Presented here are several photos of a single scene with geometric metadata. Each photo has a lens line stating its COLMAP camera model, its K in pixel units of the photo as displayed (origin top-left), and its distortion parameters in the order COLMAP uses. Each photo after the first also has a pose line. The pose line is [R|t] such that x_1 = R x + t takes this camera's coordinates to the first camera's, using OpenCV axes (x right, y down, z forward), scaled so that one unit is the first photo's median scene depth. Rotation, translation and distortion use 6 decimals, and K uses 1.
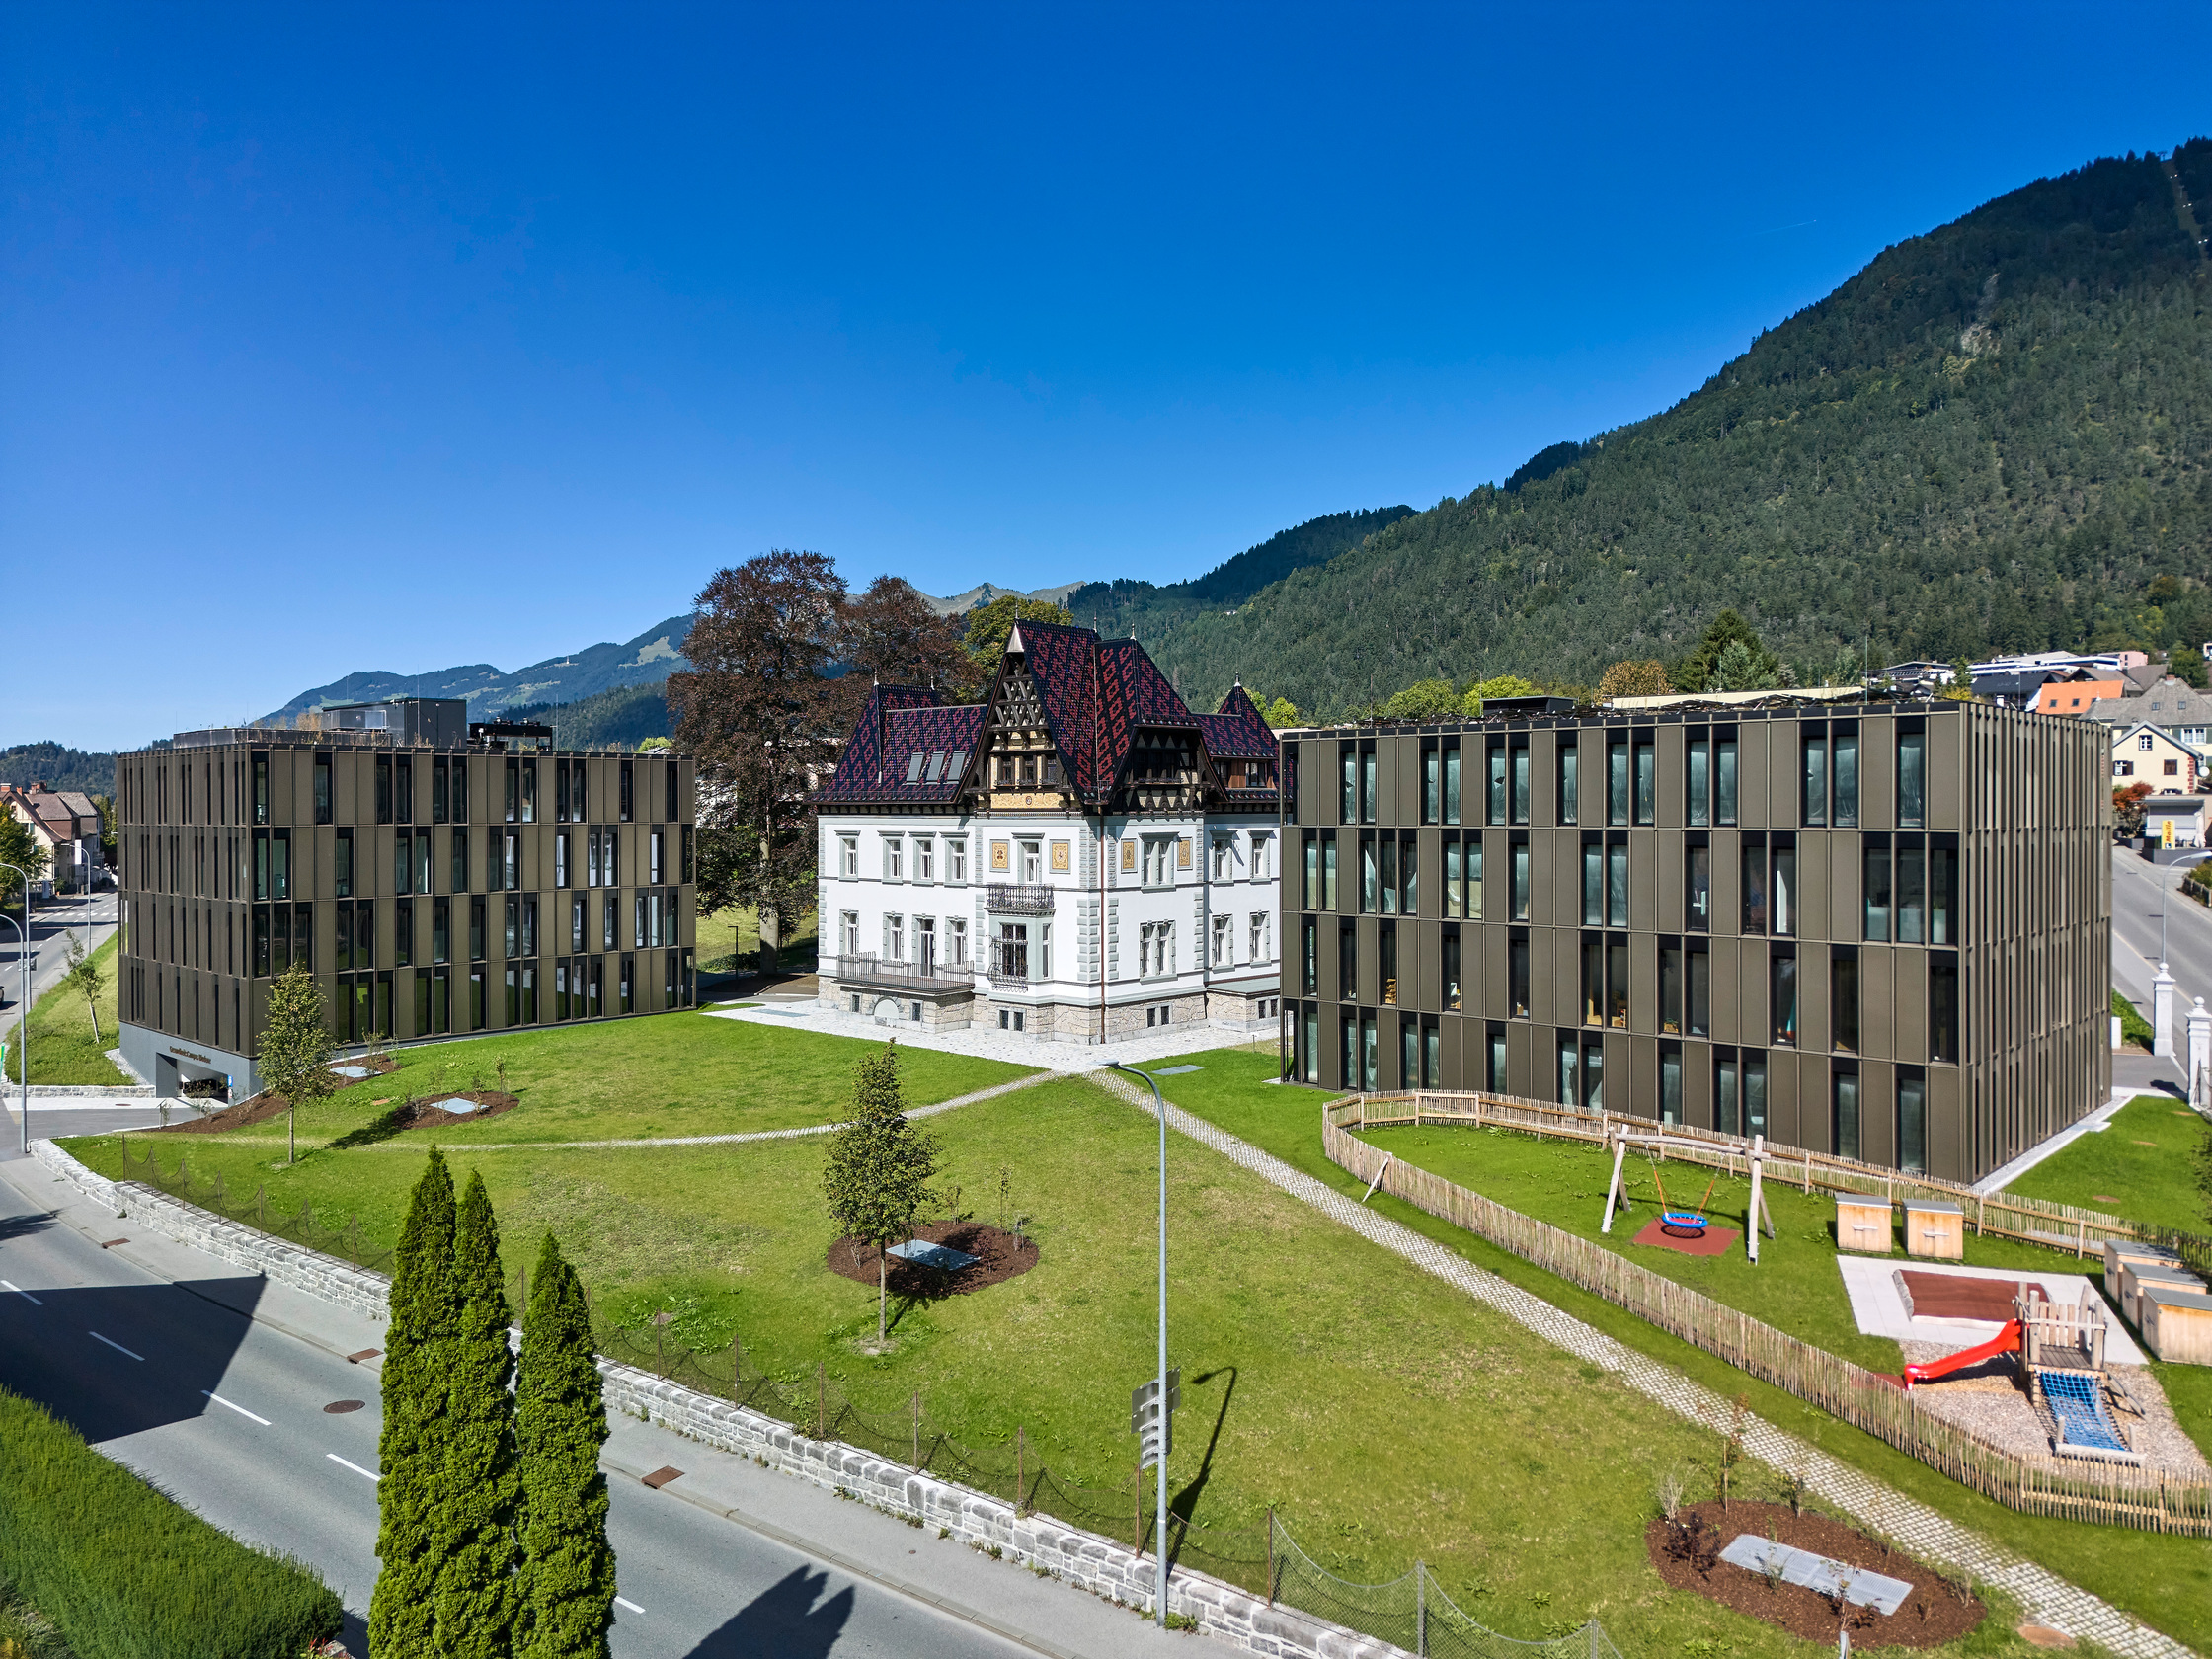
lens RADIAL K [[1557.1, 0, 1104.4], [0, 1557.1, 824.4], [0, 0, 1]] dist [0.039937, -0.004410]
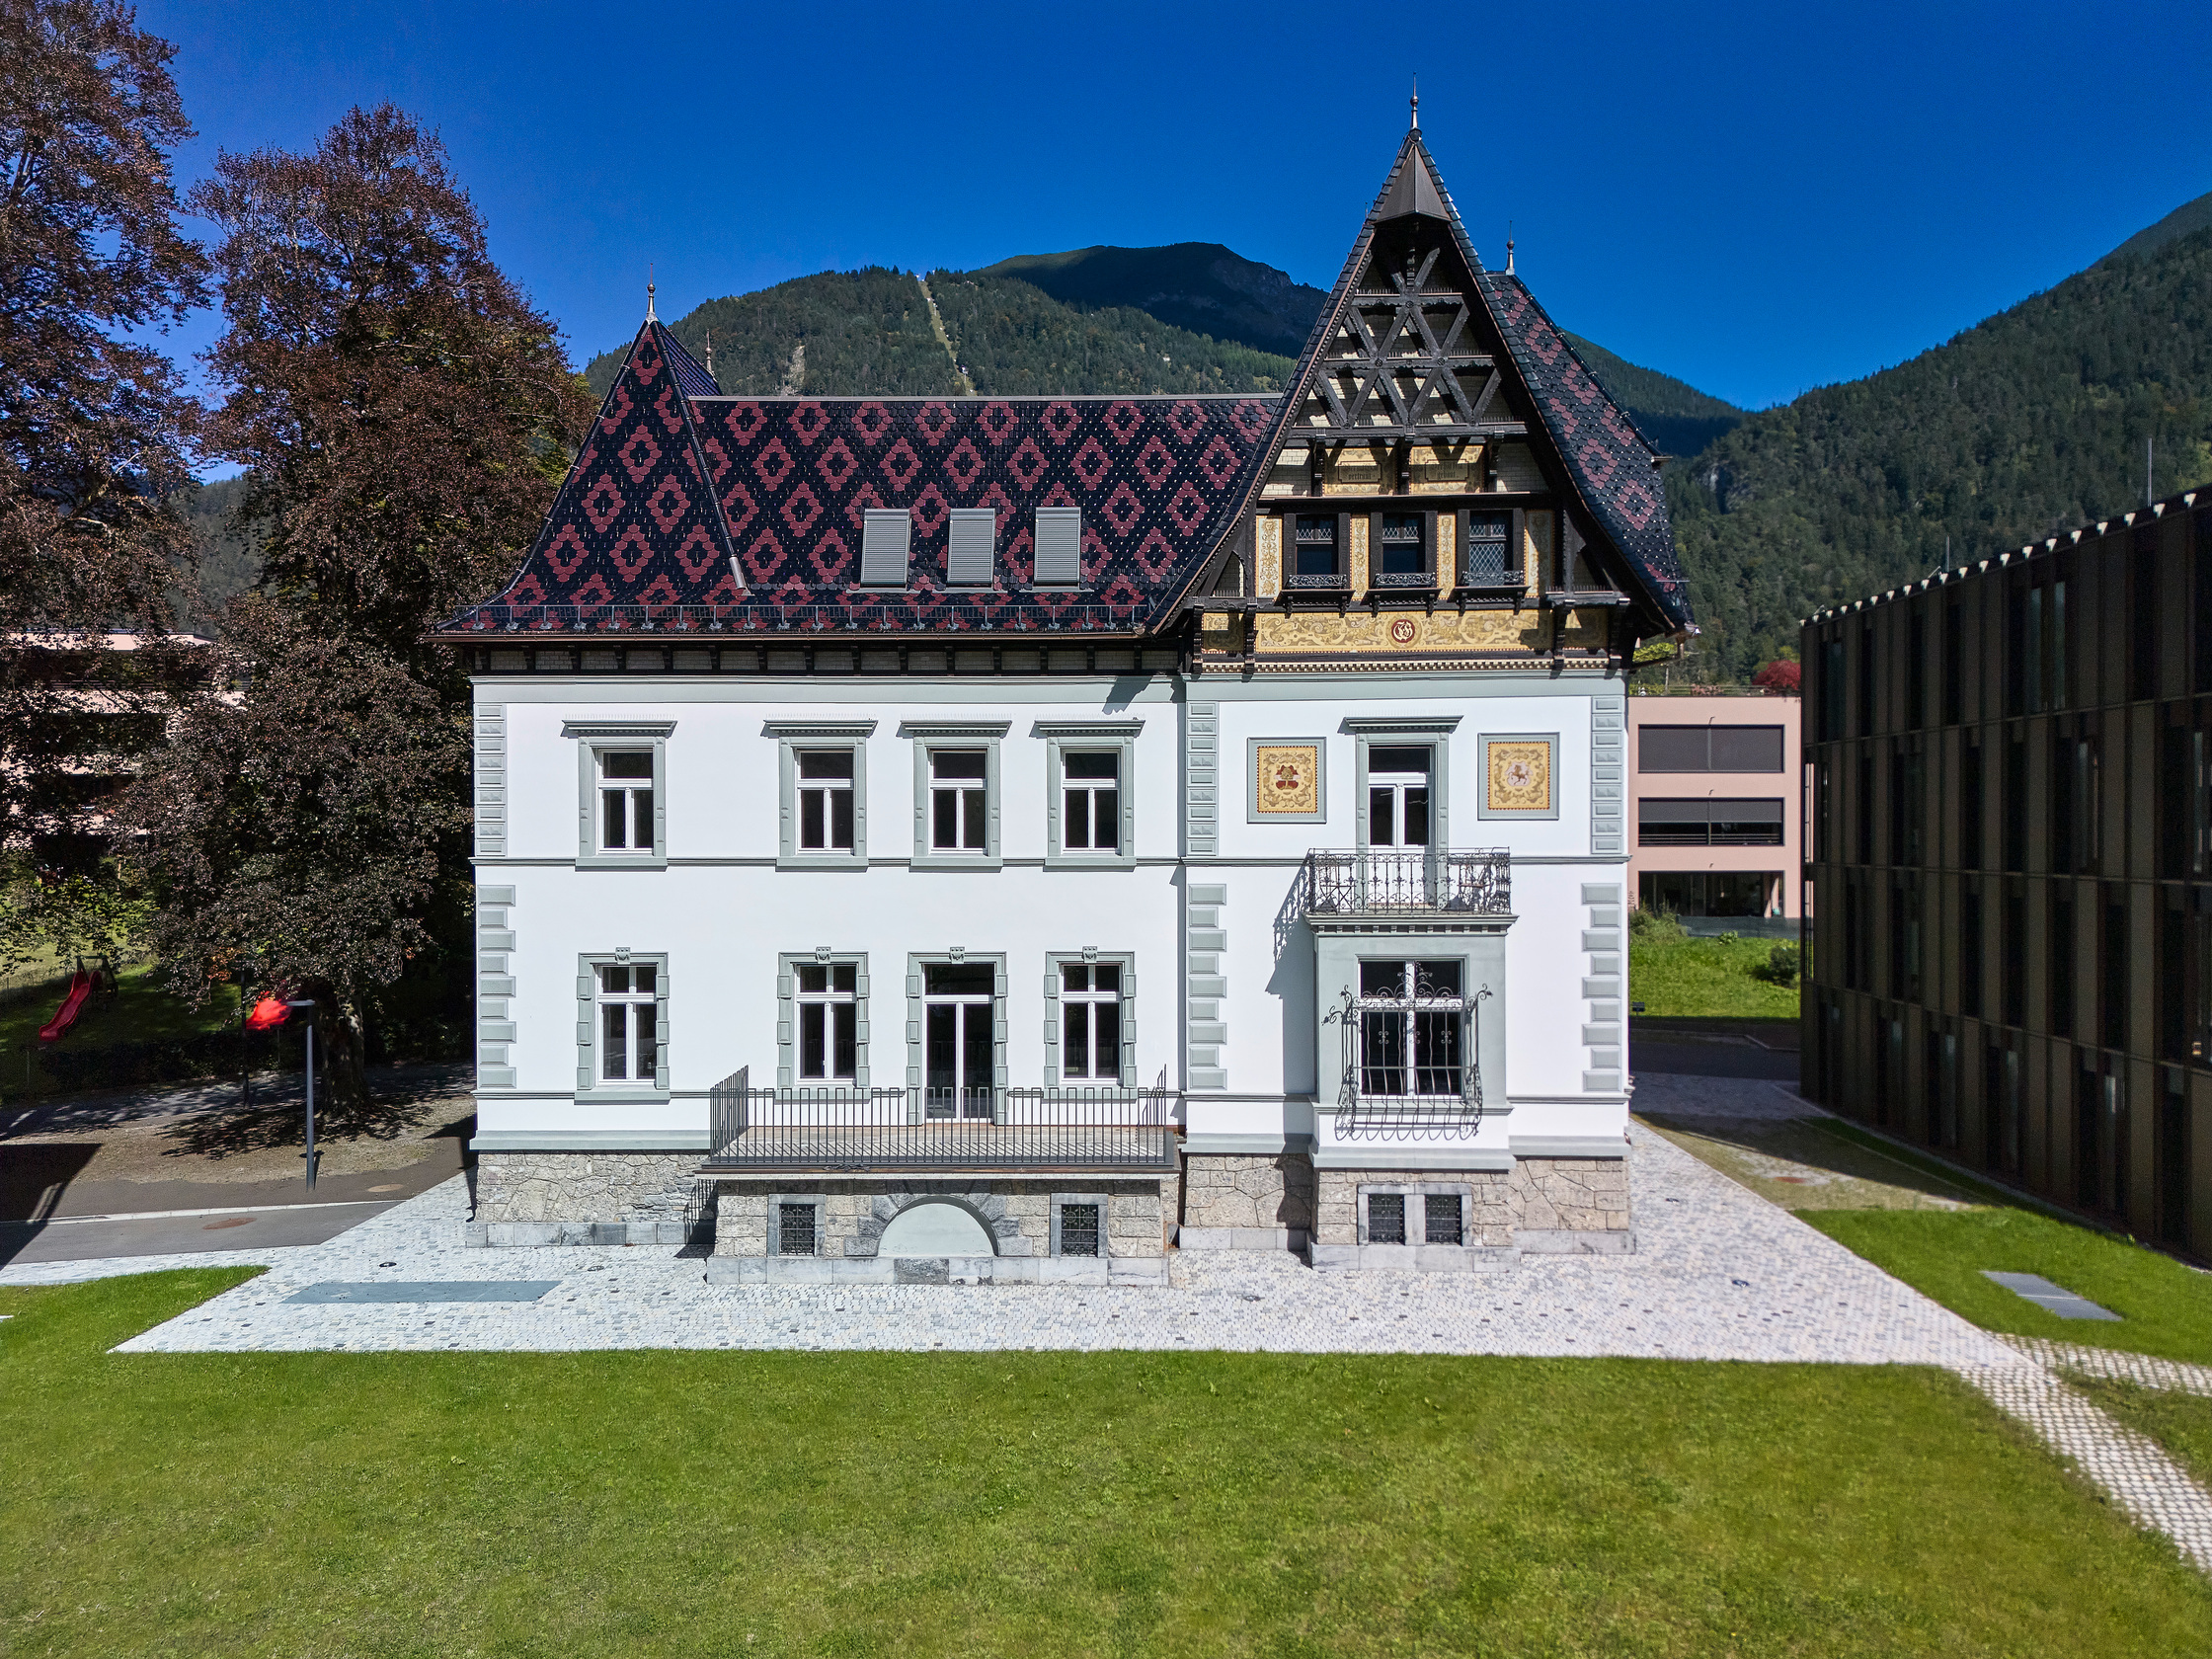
lens RADIAL K [[1557.1, 0, 1074.5], [0, 1557.1, 866.8], [0, 0, 1]] dist [0.039937, -0.004410]
pose [[0.745695, -0.013763, 0.666145, -0.345716], [0.007267, 0.999895, 0.012524, 0.034977], [-0.666248, -0.004498, 0.745717, 0.733210]]
